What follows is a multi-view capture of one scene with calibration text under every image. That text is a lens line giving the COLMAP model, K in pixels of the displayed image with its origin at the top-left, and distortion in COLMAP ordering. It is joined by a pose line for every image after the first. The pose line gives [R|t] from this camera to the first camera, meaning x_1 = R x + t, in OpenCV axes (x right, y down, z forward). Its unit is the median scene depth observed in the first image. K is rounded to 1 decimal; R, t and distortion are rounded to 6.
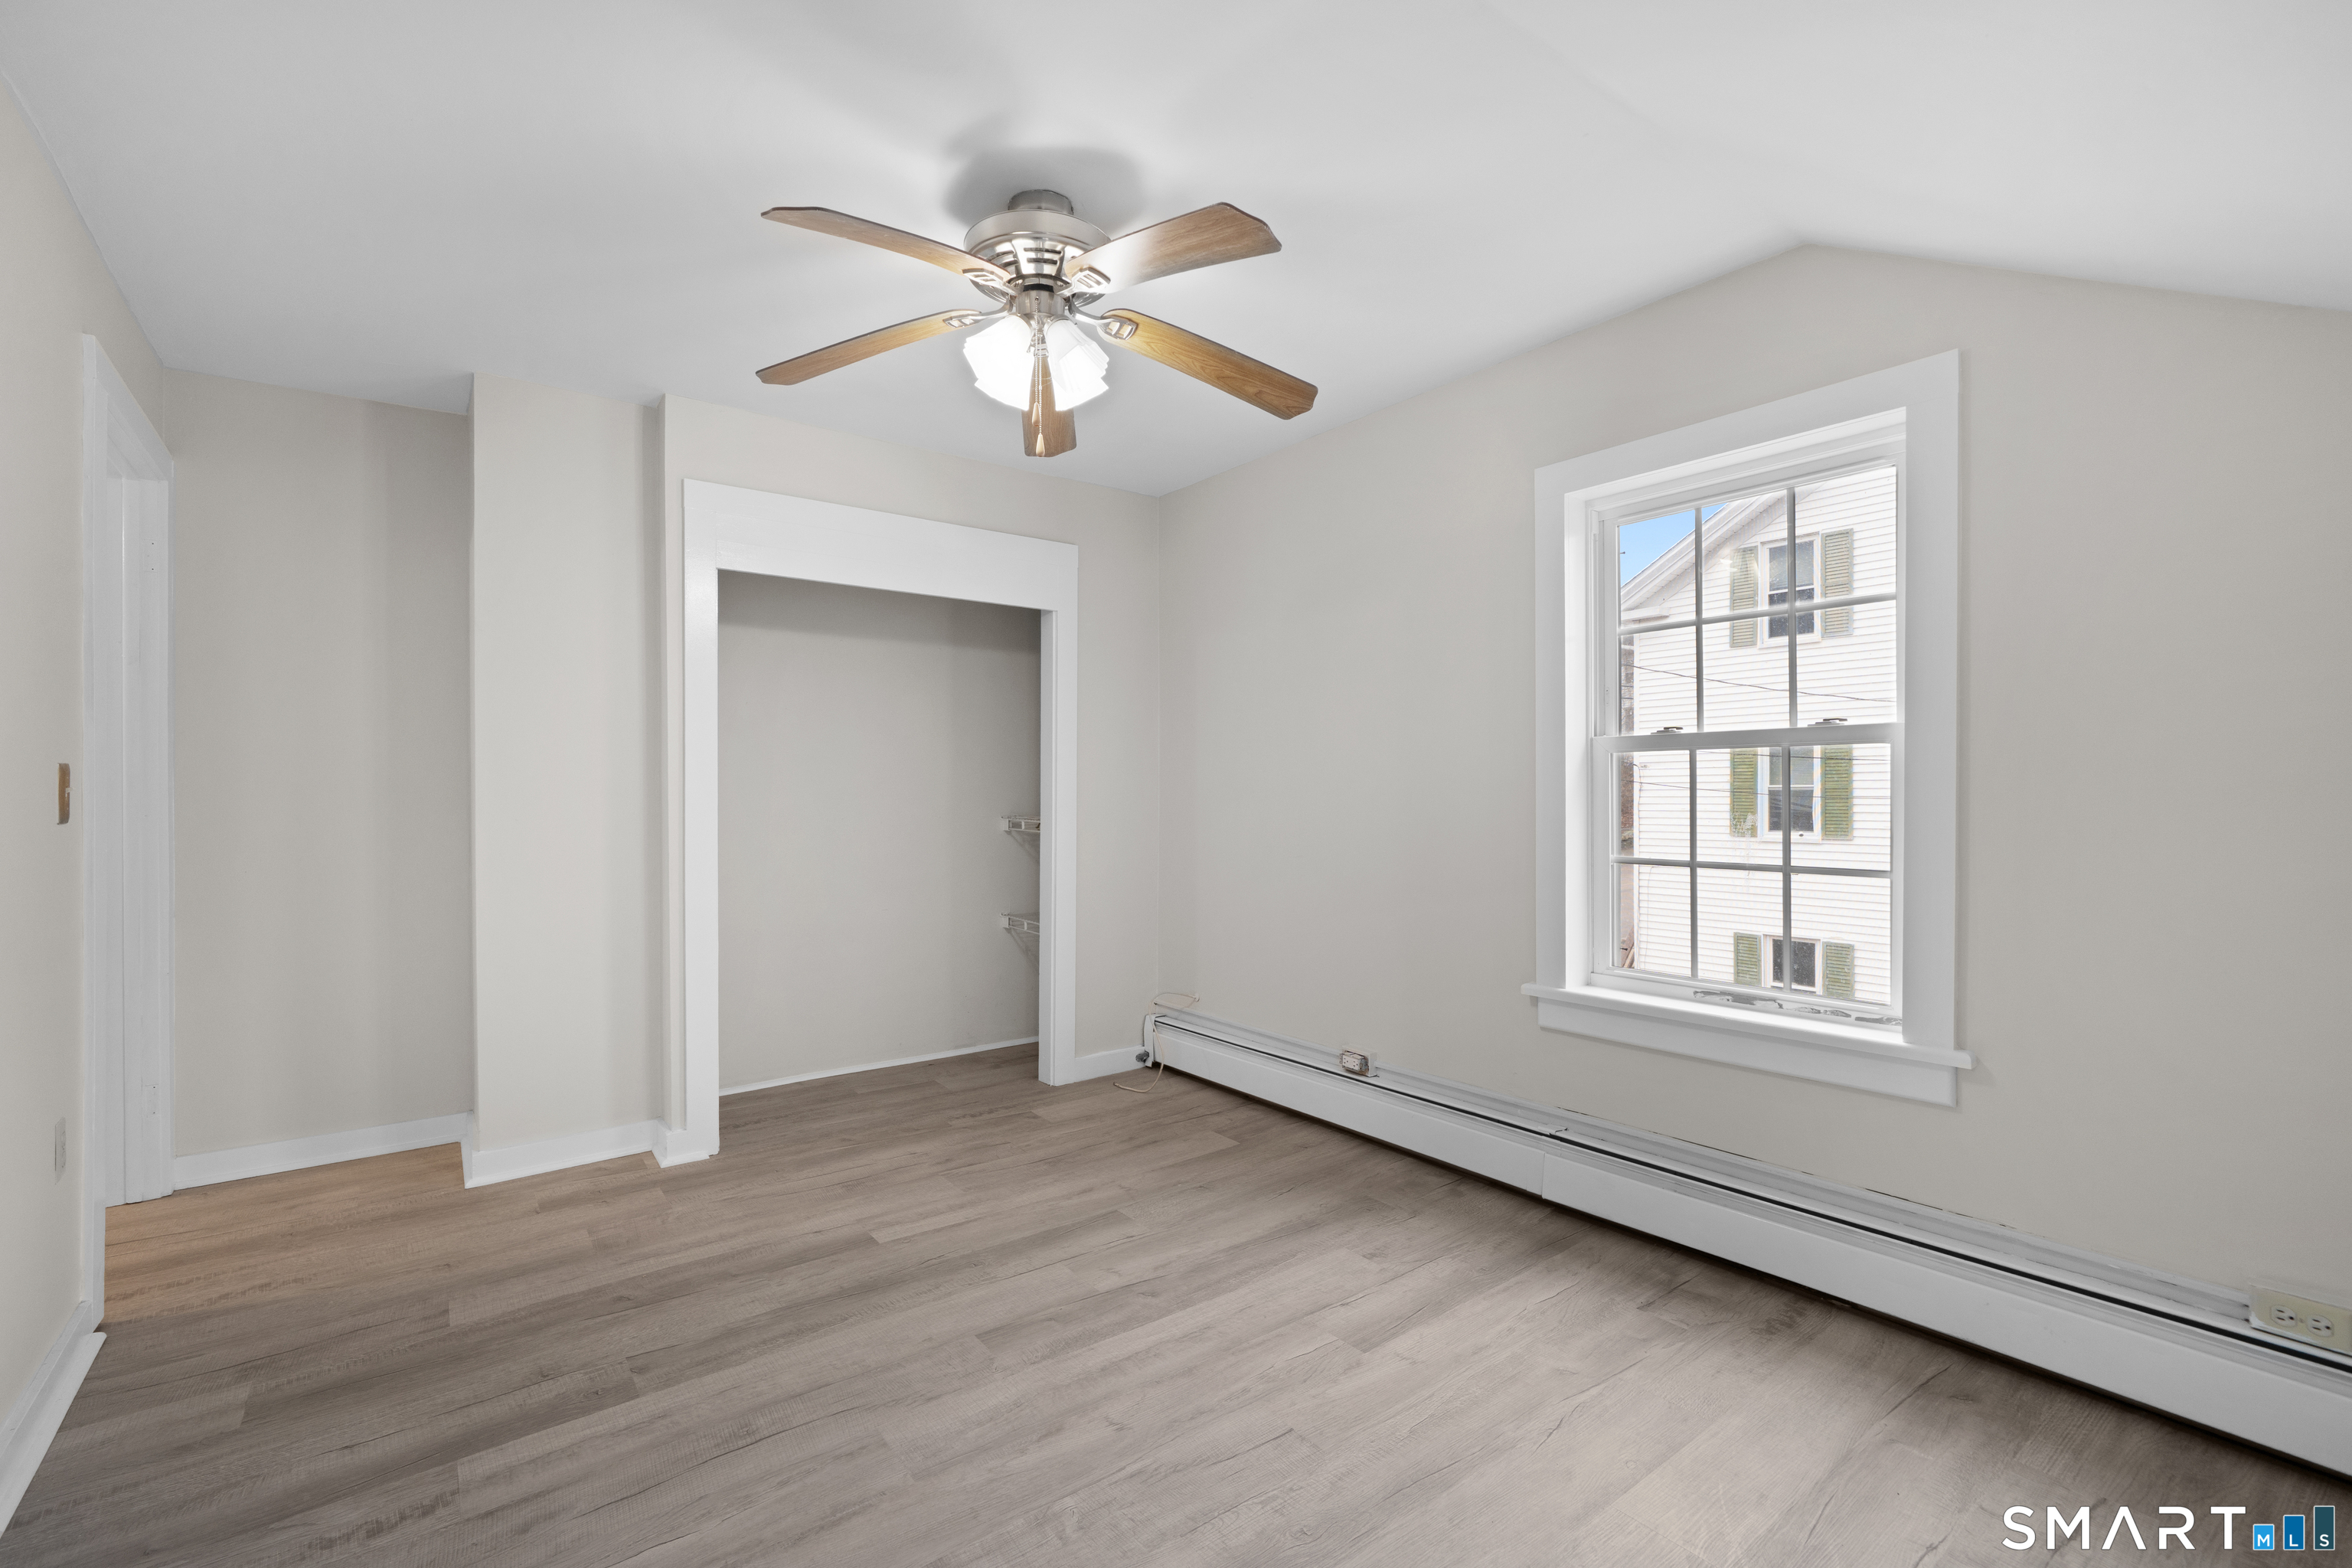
lens RADIAL K [[1030.2, 0, 1170.6], [0, 1030.2, 805.3], [0, 0, 1]] dist [-0.000208, -0.000073]
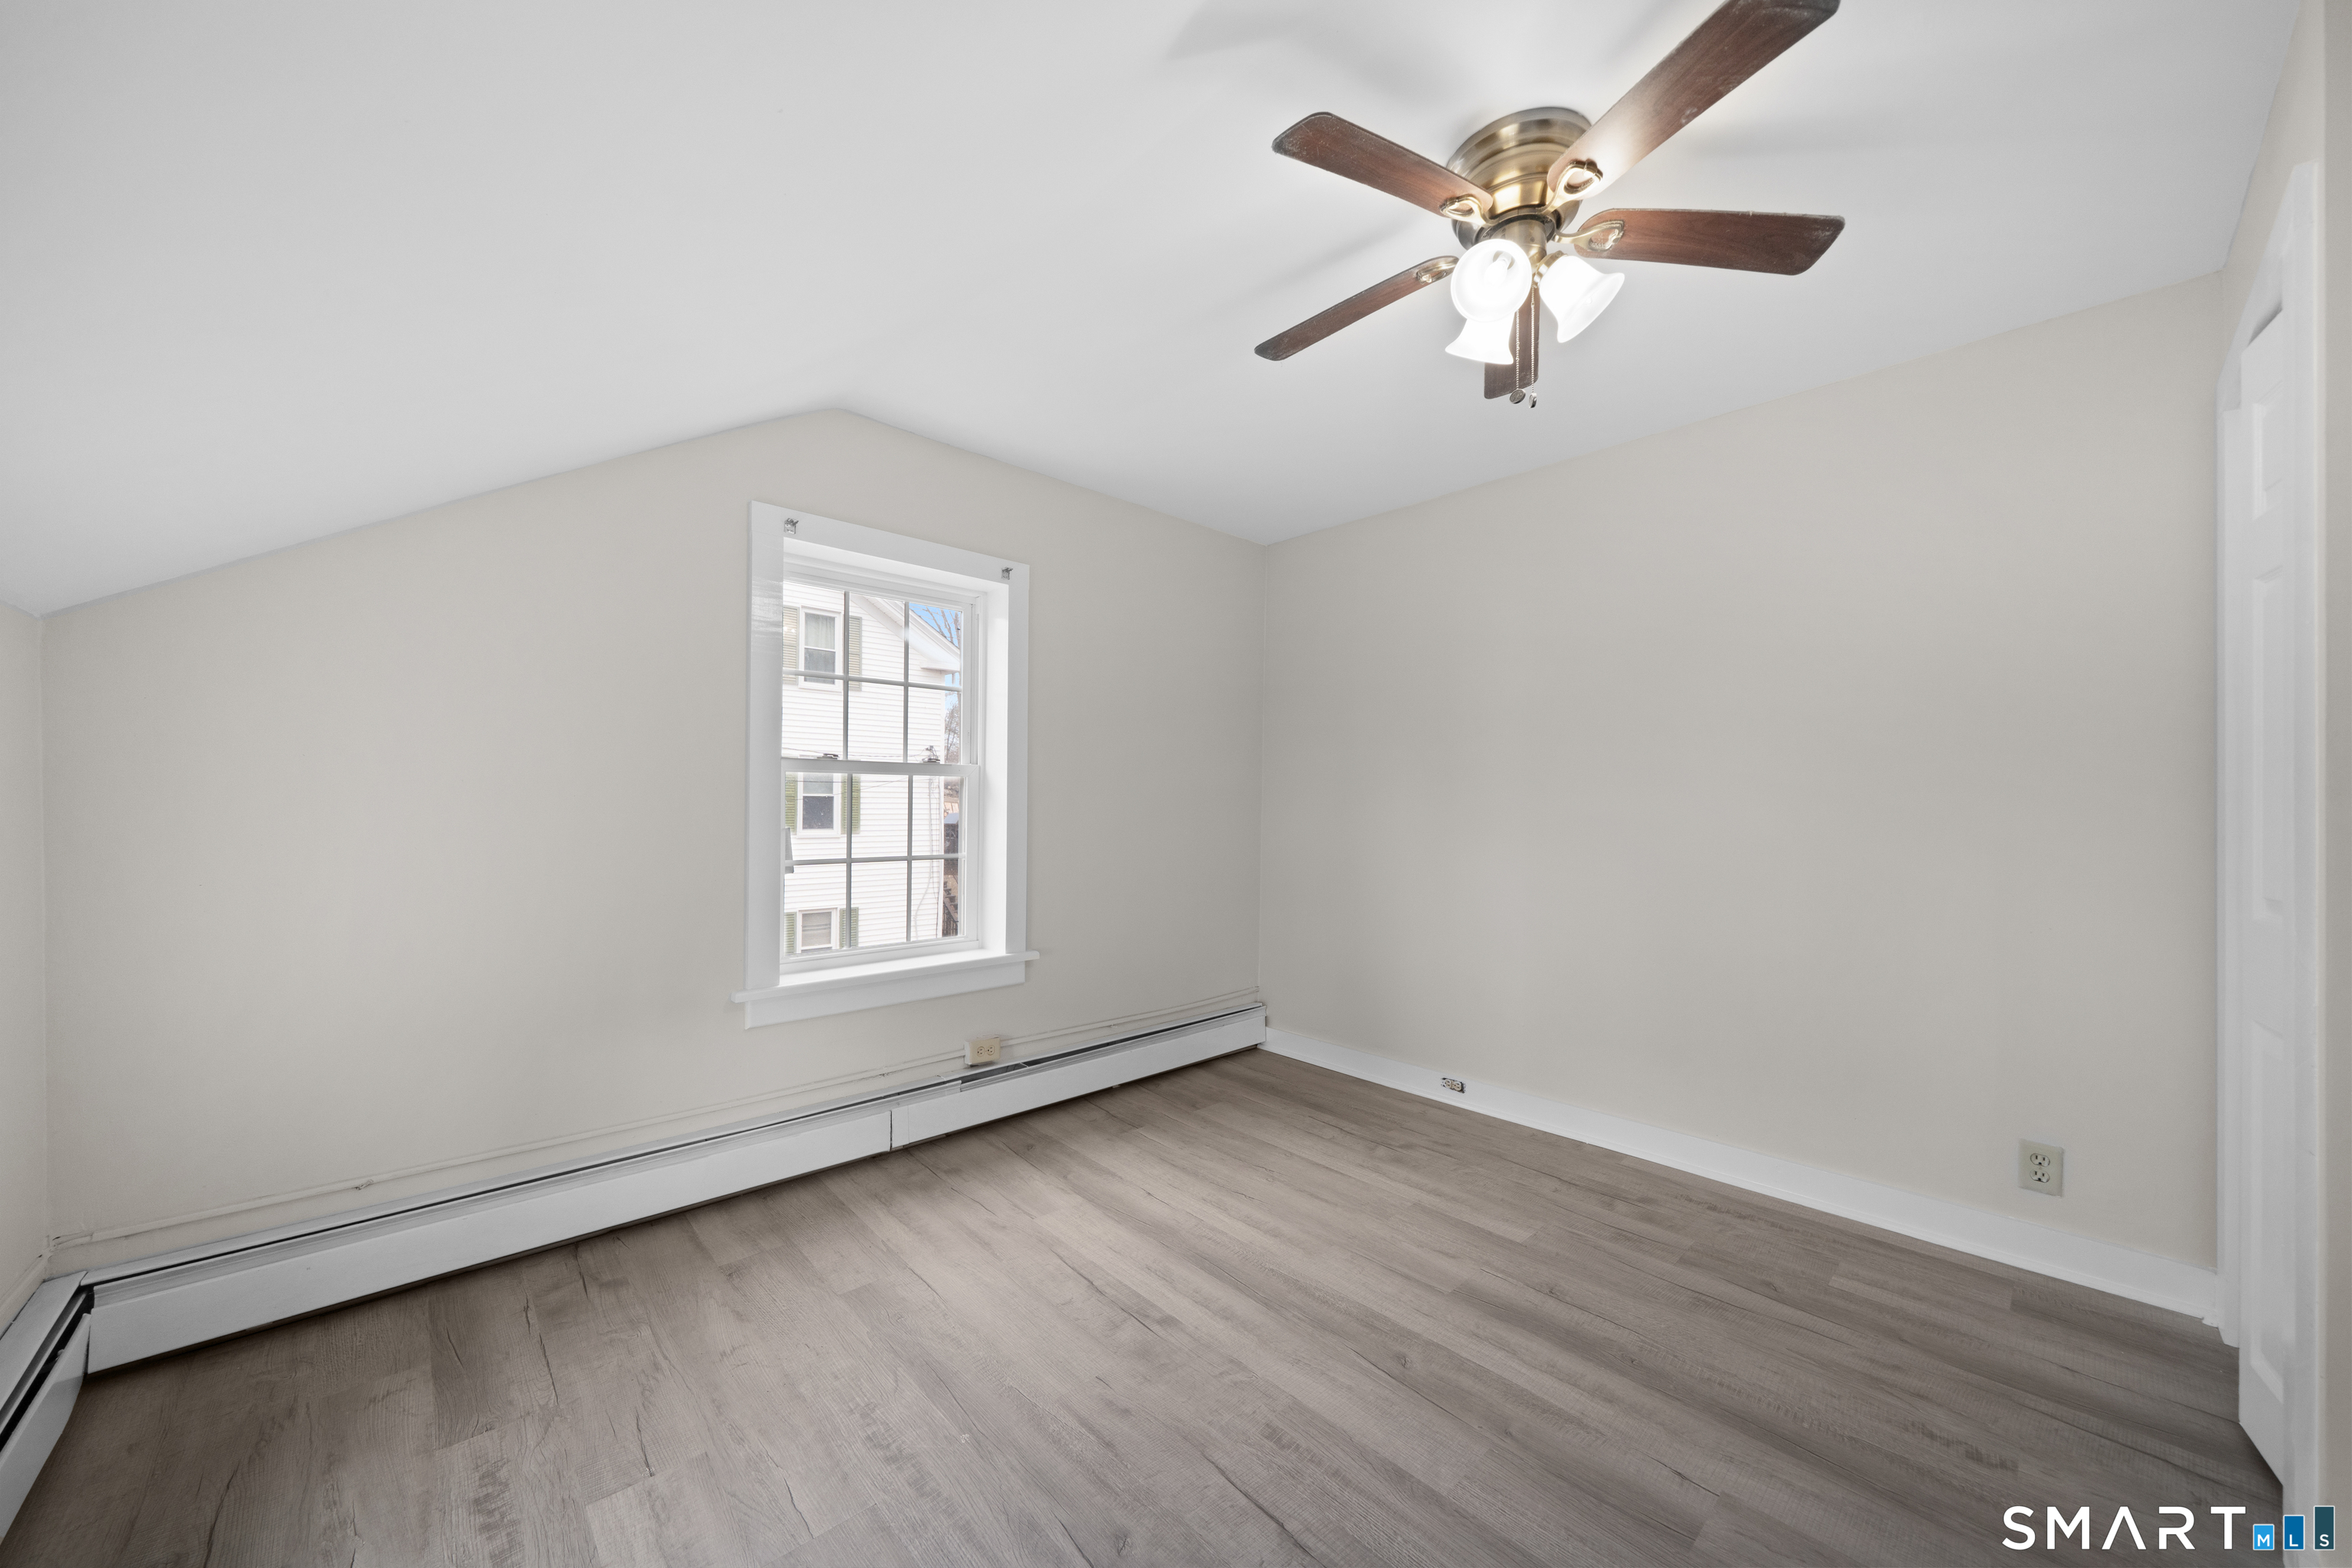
lens RADIAL K [[816.1, 0, 1176.0], [0, 816.1, 784.0], [0, 0, 1]] dist [-0.000319, -0.000034]
pose [[-0.096273, 0.024807, 0.995046, -0.576295], [-0.007835, 0.999640, -0.025680, -0.017700], [-0.995324, -0.010268, -0.096044, 0.725894]]
